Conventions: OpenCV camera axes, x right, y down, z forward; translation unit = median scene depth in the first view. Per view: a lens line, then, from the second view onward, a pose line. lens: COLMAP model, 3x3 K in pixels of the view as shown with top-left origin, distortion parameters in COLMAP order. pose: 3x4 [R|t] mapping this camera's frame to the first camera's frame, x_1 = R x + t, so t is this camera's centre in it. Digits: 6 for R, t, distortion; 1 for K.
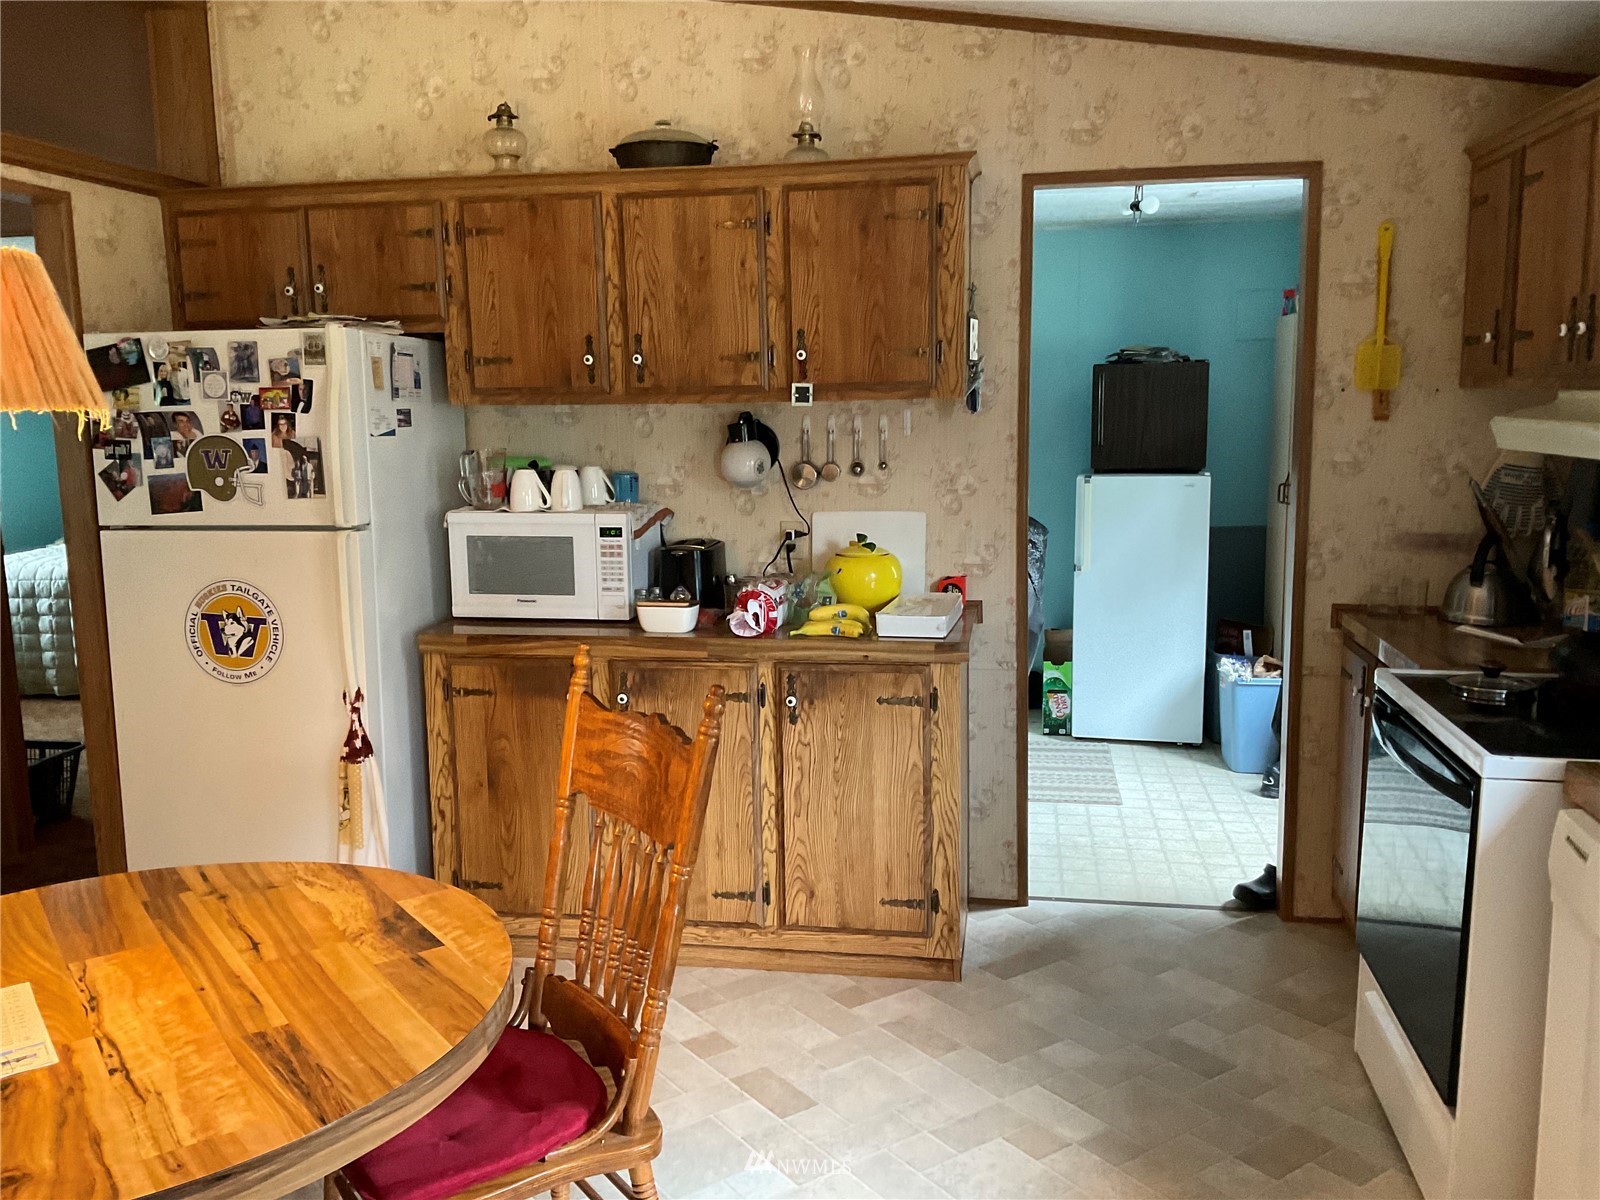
lens RADIAL K [[1334.5, 0, 799.8], [0, 1334.5, 603.1], [0, 0, 1]] dist [0.074170, -0.090923]
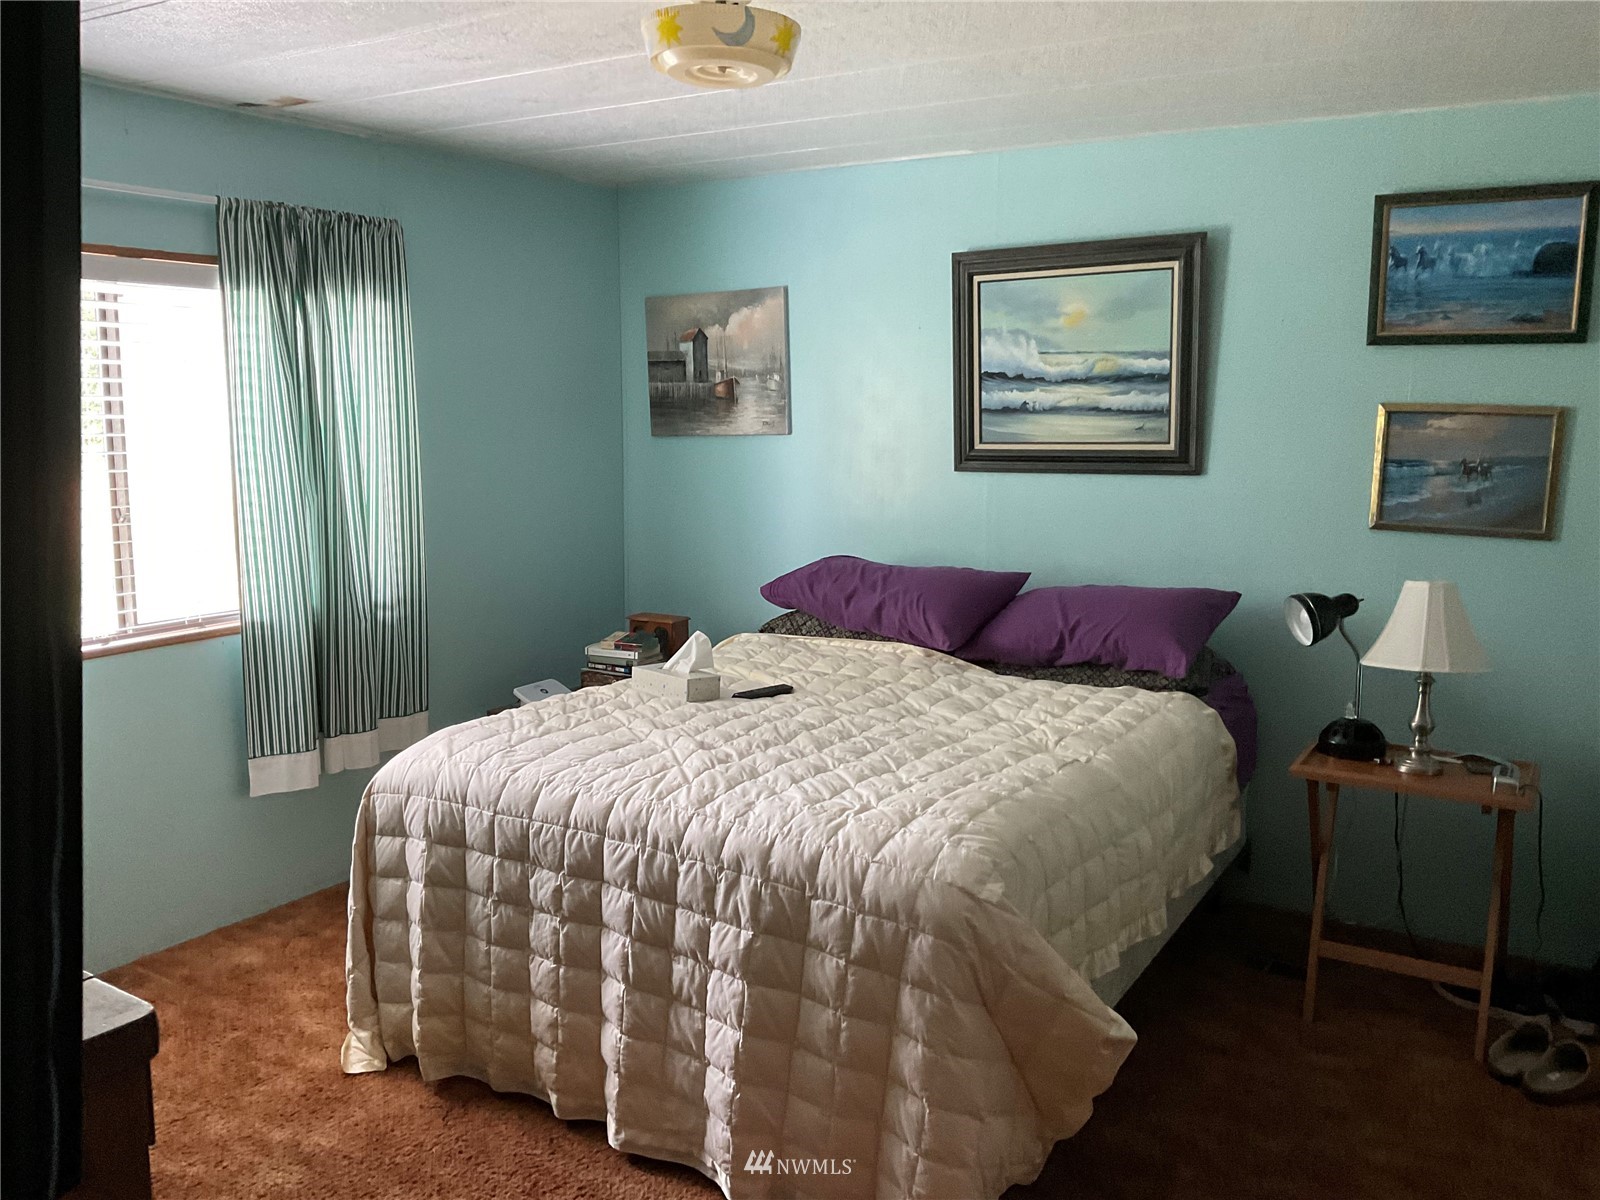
lens RADIAL K [[1334.5, 0, 800.3], [0, 1334.5, 597.7], [0, 0, 1]] dist [0.074170, -0.090923]
pose [[0.936983, 0.074441, -0.341353, -0.359907], [-0.079687, 0.996819, -0.001350, -0.087572], [0.340166, 0.028467, 0.939934, 0.652735]]
